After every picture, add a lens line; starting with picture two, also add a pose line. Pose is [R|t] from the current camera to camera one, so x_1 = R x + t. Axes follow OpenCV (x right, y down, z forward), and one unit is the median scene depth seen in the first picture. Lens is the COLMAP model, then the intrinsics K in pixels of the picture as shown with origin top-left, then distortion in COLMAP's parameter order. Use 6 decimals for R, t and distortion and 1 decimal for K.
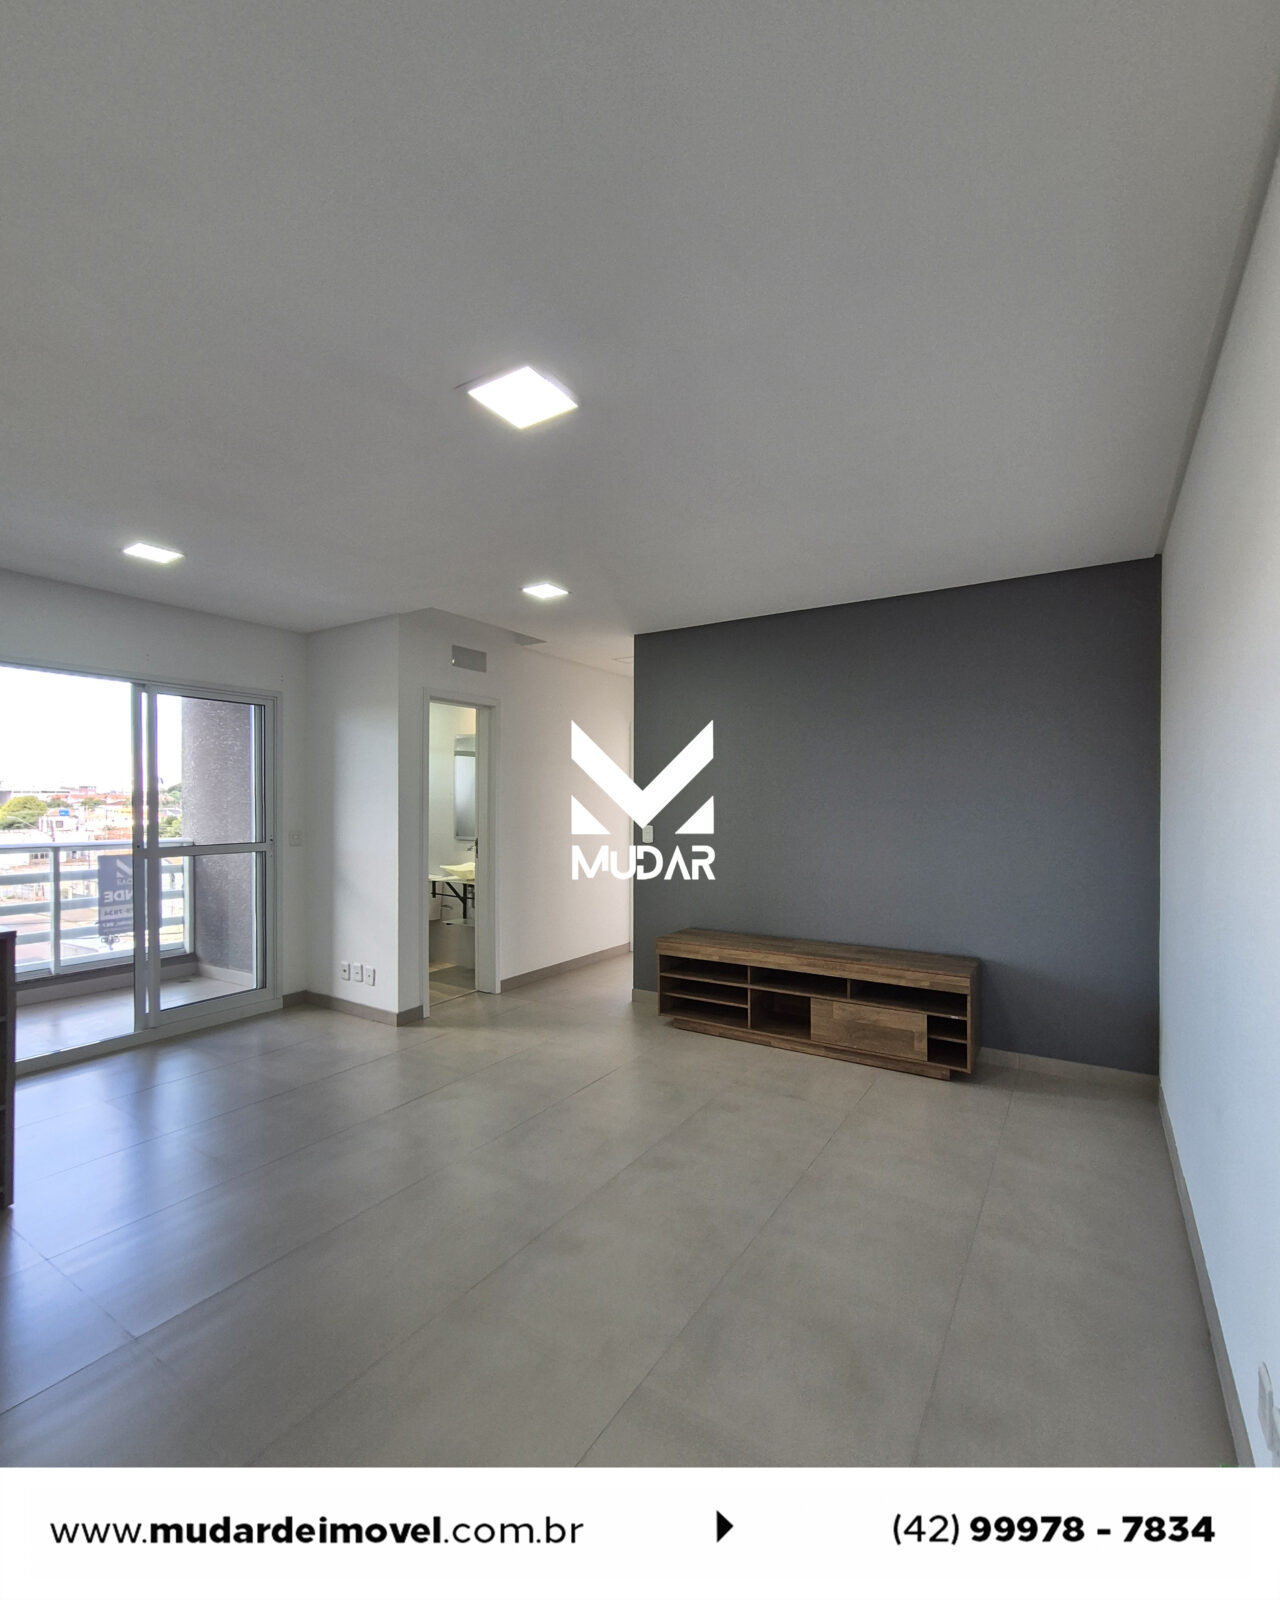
lens RADIAL K [[706.4, 0, 629.3], [0, 706.4, 810.2], [0, 0, 1]] dist [-0.000950, 0.000468]
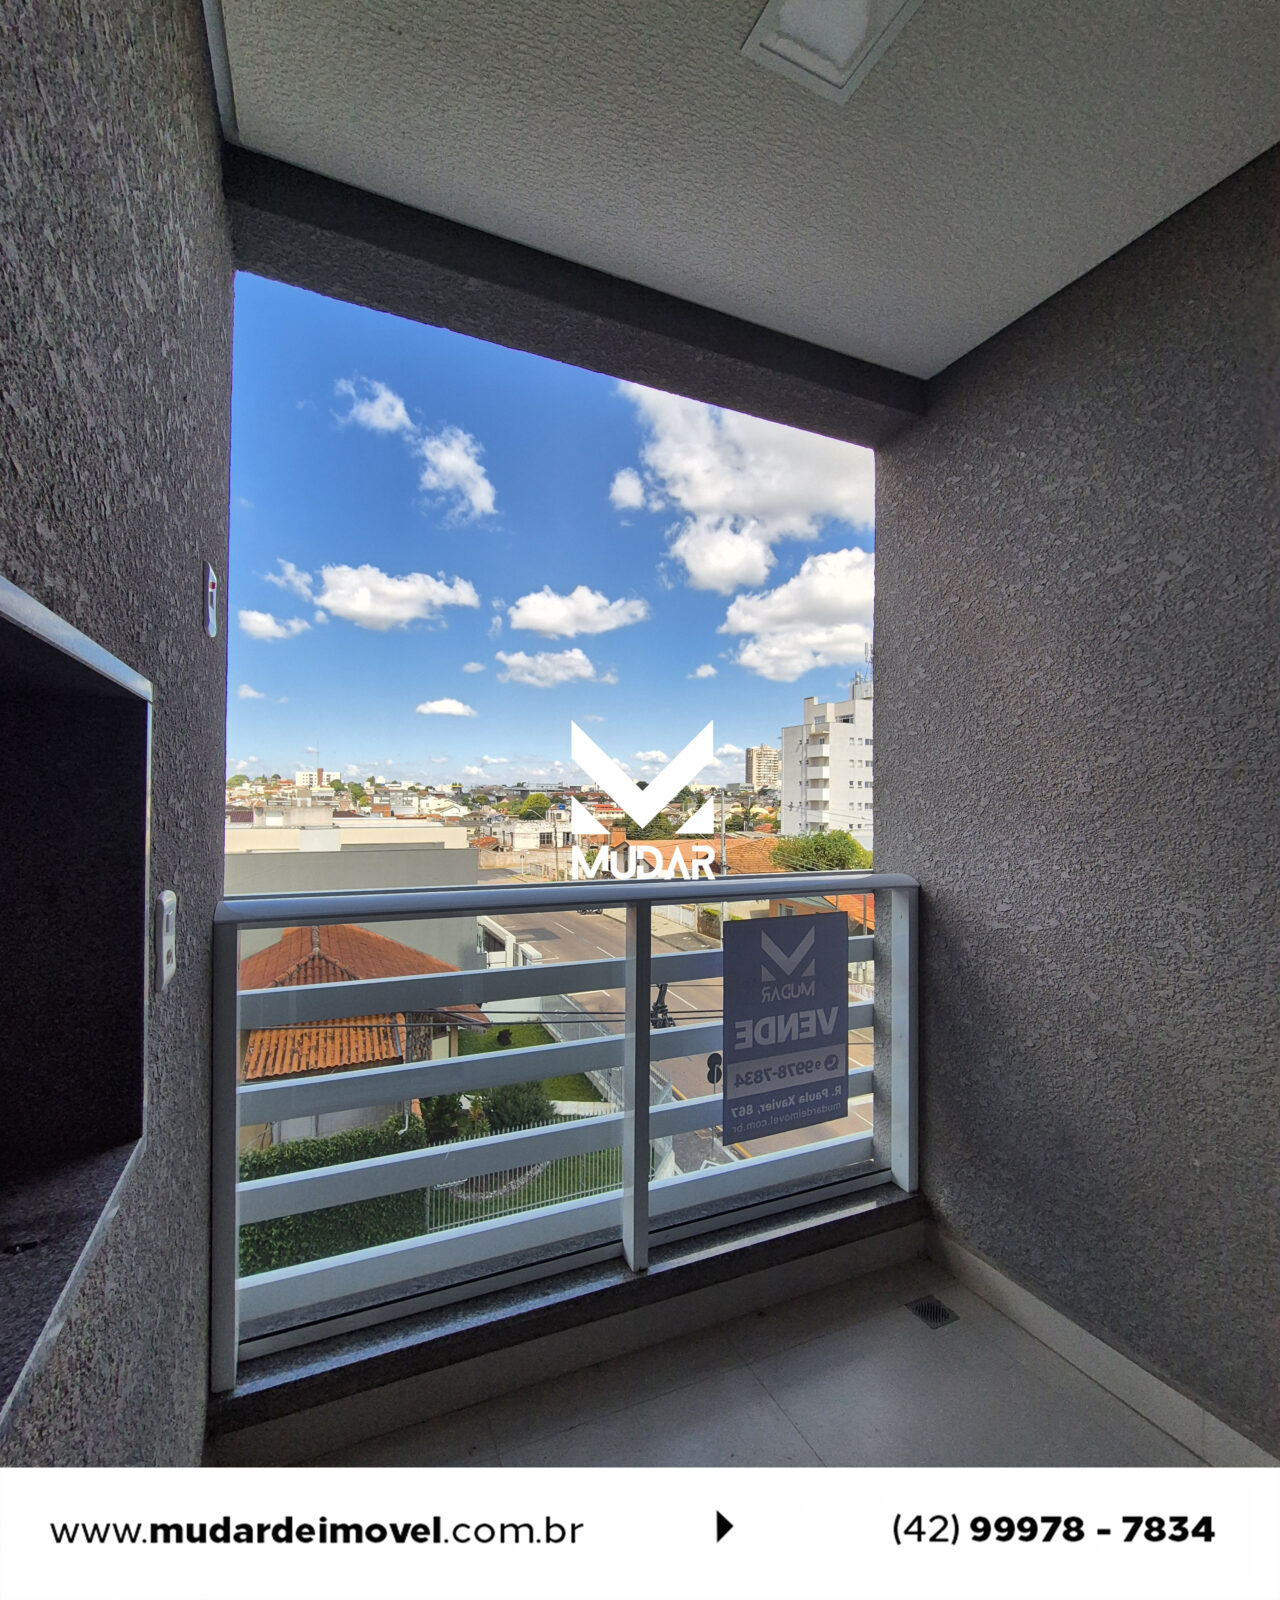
lens RADIAL K [[706.4, 0, 633.6], [0, 706.4, 795.6], [0, 0, 1]] dist [-0.000950, 0.000468]
pose [[0.840947, -0.000656, -0.541117, -0.723724], [-0.008614, 0.999856, -0.014599, 0.005608], [0.541049, 0.016938, 0.840821, 0.812148]]
